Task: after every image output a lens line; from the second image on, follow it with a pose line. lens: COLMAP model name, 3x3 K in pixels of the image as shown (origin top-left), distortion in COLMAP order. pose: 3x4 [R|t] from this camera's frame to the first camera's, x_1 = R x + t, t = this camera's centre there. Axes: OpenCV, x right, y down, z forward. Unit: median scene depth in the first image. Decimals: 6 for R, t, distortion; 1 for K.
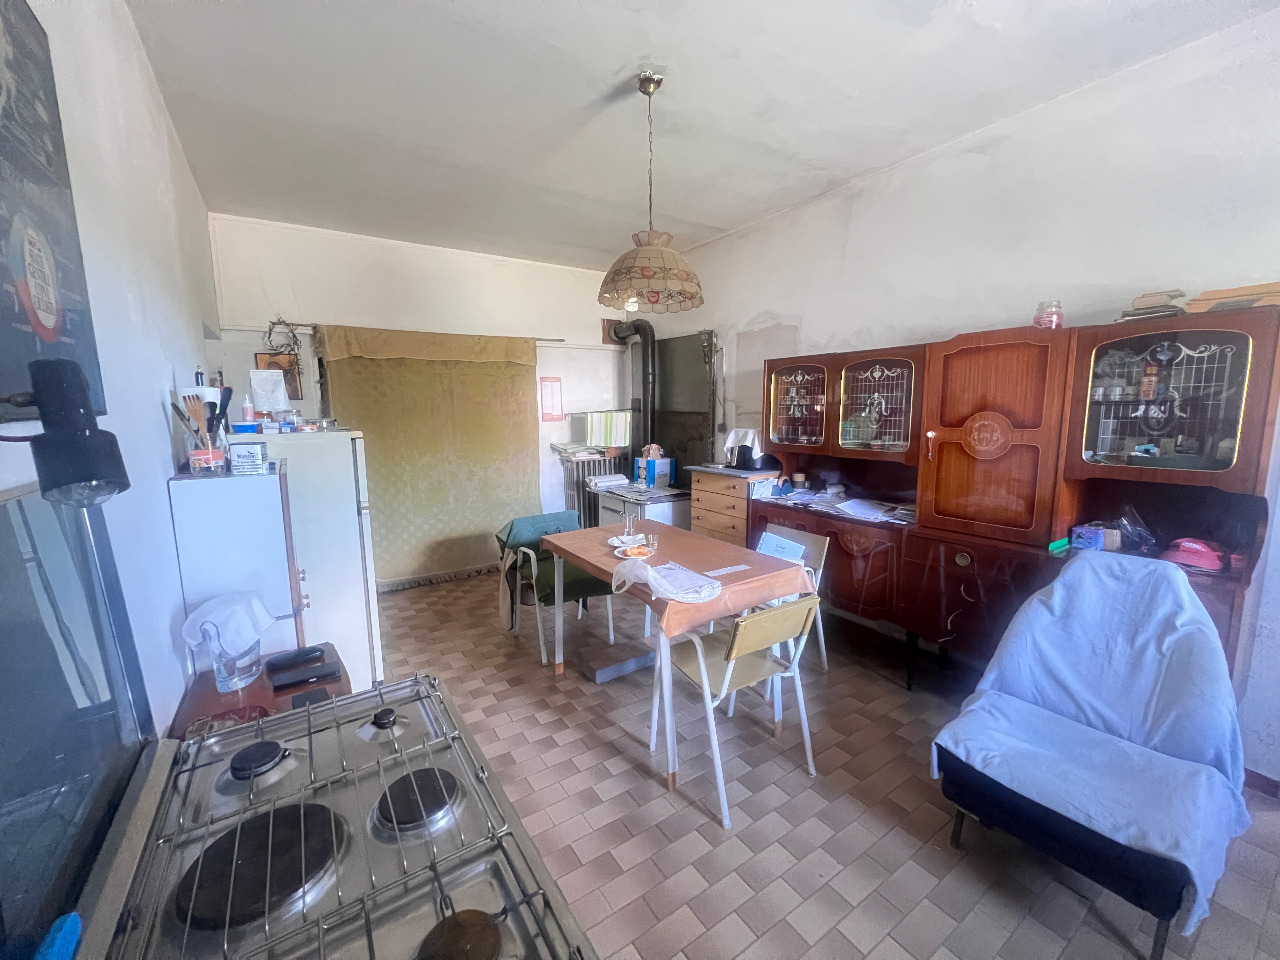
lens RADIAL K [[507.9, 0, 640.1], [0, 507.9, 482.9], [0, 0, 1]] dist [-0.000316, 0.000945]
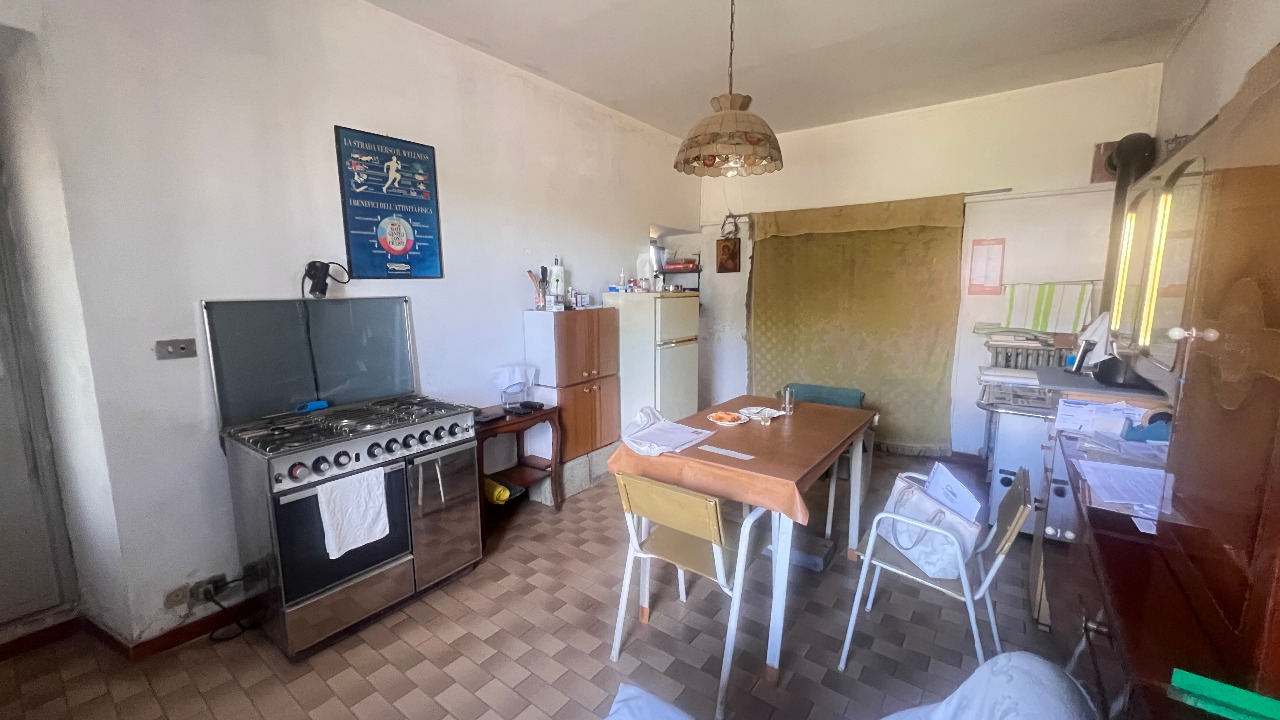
lens RADIAL K [[511.4, 0, 643.8], [0, 511.4, 358.4], [0, 0, 1]] dist [0.004040, -0.000469]
pose [[0.352452, 0.146163, -0.924345, 0.473447], [-0.138840, 0.984964, 0.102809, -0.035066], [0.925473, 0.092101, 0.367446, 0.251370]]
